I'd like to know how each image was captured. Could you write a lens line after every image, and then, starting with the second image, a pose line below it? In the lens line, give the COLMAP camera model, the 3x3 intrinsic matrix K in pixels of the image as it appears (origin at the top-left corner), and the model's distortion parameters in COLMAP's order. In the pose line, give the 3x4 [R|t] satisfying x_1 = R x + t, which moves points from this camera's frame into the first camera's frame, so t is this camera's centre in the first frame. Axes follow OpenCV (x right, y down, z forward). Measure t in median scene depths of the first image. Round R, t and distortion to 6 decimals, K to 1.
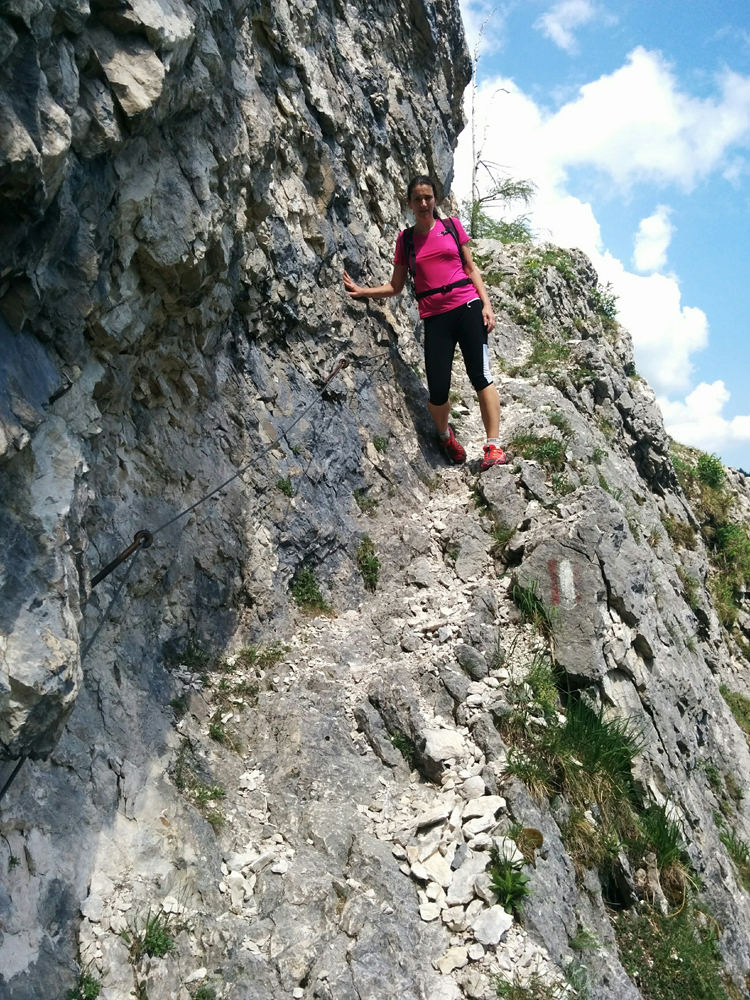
lens RADIAL K [[877.4, 0, 370.4], [0, 877.4, 494.4], [0, 0, 1]] dist [0.033718, -0.006375]
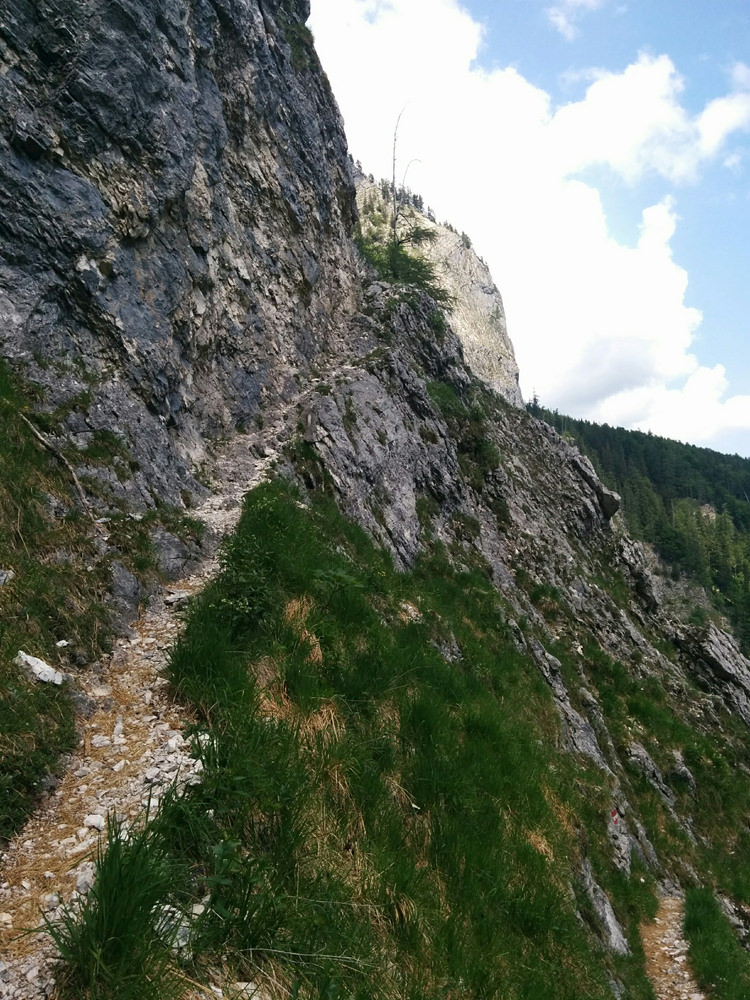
lens RADIAL K [[877.4, 0, 380.8], [0, 877.4, 506.1], [0, 0, 1]] dist [0.033718, -0.006375]
pose [[0.999604, -0.027403, 0.006353, 0.388281], [0.027295, 0.999491, 0.016545, 0.323976], [-0.006803, -0.016365, 0.999843, -2.130644]]
